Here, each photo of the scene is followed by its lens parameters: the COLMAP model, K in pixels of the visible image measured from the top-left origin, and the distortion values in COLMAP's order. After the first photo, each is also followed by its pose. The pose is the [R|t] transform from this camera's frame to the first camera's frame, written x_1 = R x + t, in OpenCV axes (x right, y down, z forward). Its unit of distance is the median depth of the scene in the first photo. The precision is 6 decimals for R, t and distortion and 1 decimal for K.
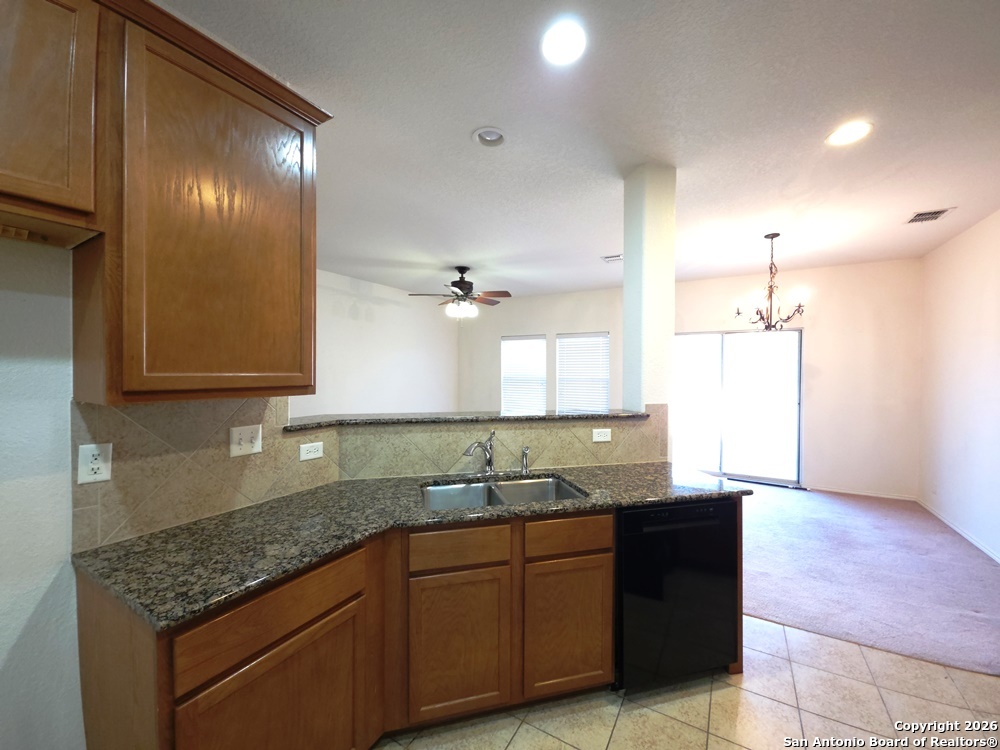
lens RADIAL K [[399.7, 0, 498.8], [0, 399.7, 372.6], [0, 0, 1]] dist [-0.001695, 0.000028]
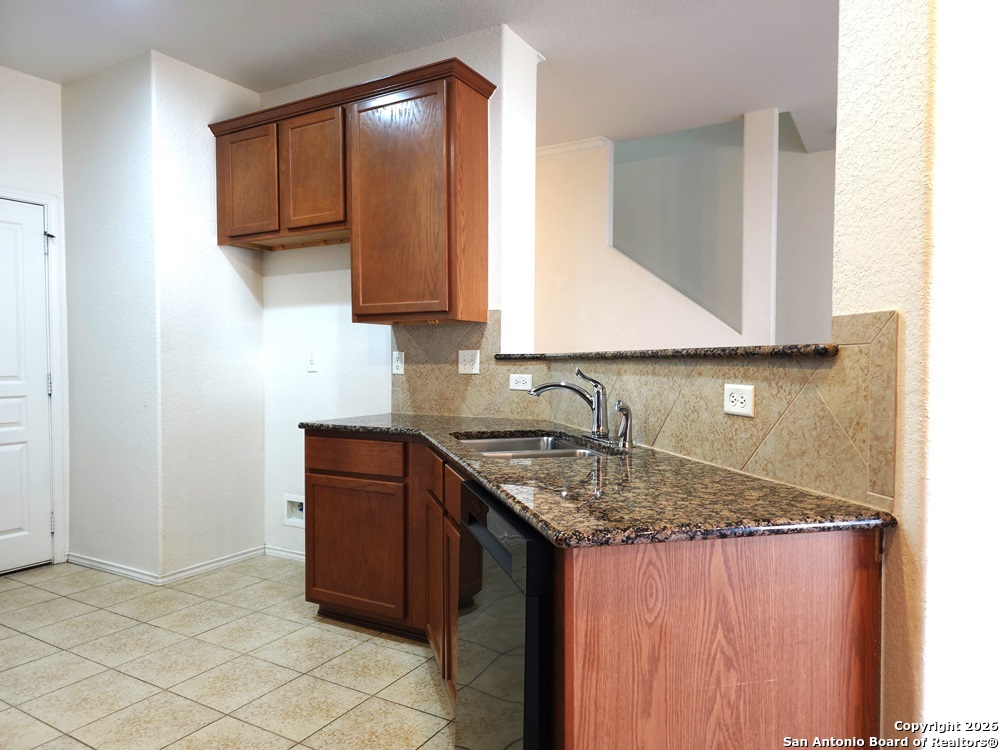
lens RADIAL K [[672.5, 0, 498.7], [0, 672.5, 375.7], [0, 0, 1]] dist [0.058441, -0.051603]
pose [[-0.008011, 0.014572, -0.999862, 1.342219], [-0.006668, 0.999871, 0.014625, 0.173606], [0.999946, 0.006784, -0.007913, 1.061129]]
